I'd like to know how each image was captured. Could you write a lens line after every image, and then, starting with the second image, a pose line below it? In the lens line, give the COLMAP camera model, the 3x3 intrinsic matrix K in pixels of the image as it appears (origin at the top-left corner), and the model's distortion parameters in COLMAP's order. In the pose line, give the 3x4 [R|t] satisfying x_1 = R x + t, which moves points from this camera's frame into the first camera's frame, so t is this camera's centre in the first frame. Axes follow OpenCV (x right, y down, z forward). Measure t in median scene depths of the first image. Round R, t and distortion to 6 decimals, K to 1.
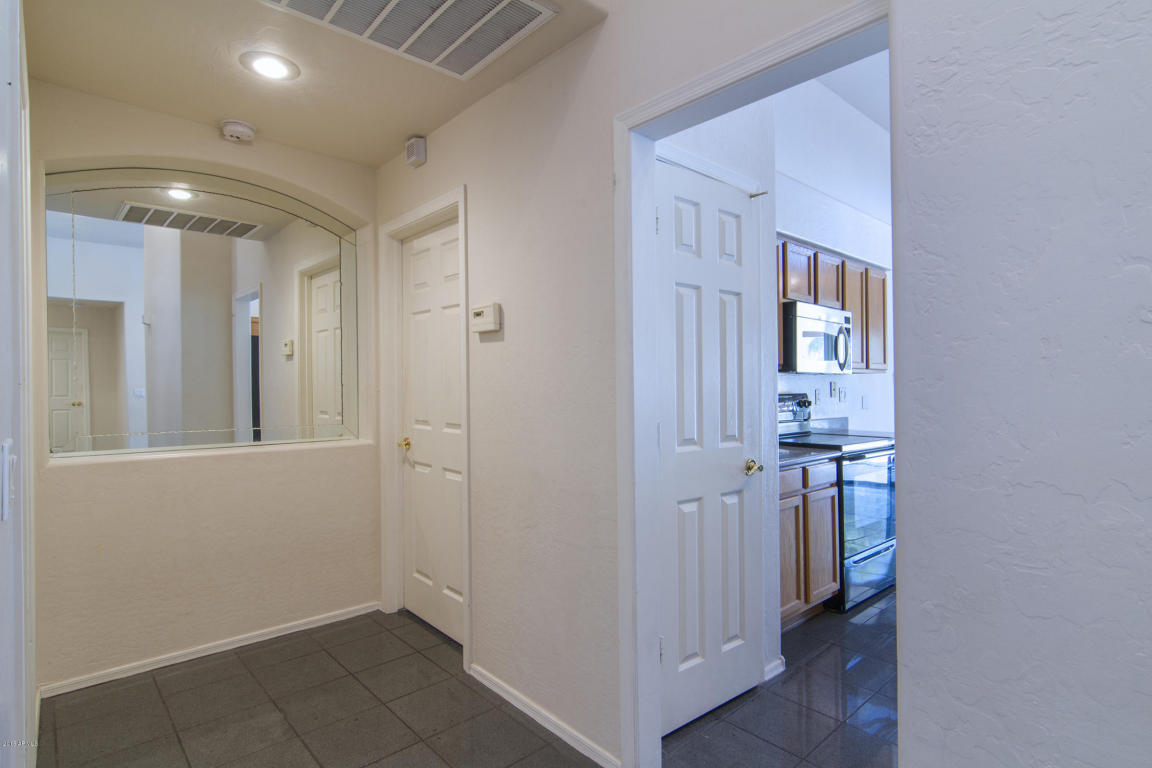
lens RADIAL K [[578.6, 0, 576.0], [0, 578.6, 384.0], [0, 0, 1]] dist [-0.001412, -0.000107]
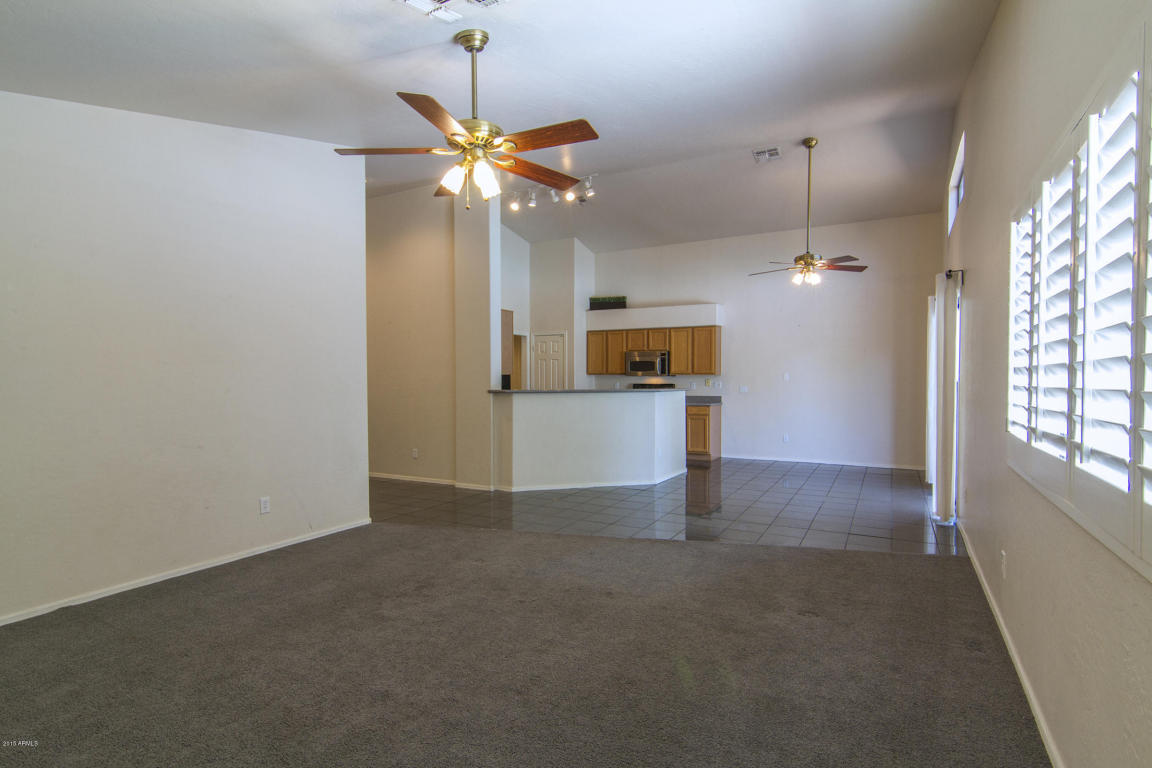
lens RADIAL K [[578.6, 0, 576.0], [0, 578.6, 384.0], [0, 0, 1]] dist [-0.001412, -0.000107]
pose [[0.324123, 0.006784, -0.945991, 3.164486], [0.003299, 0.999960, 0.008302, -0.004794], [0.946009, -0.005812, 0.324087, -0.201794]]
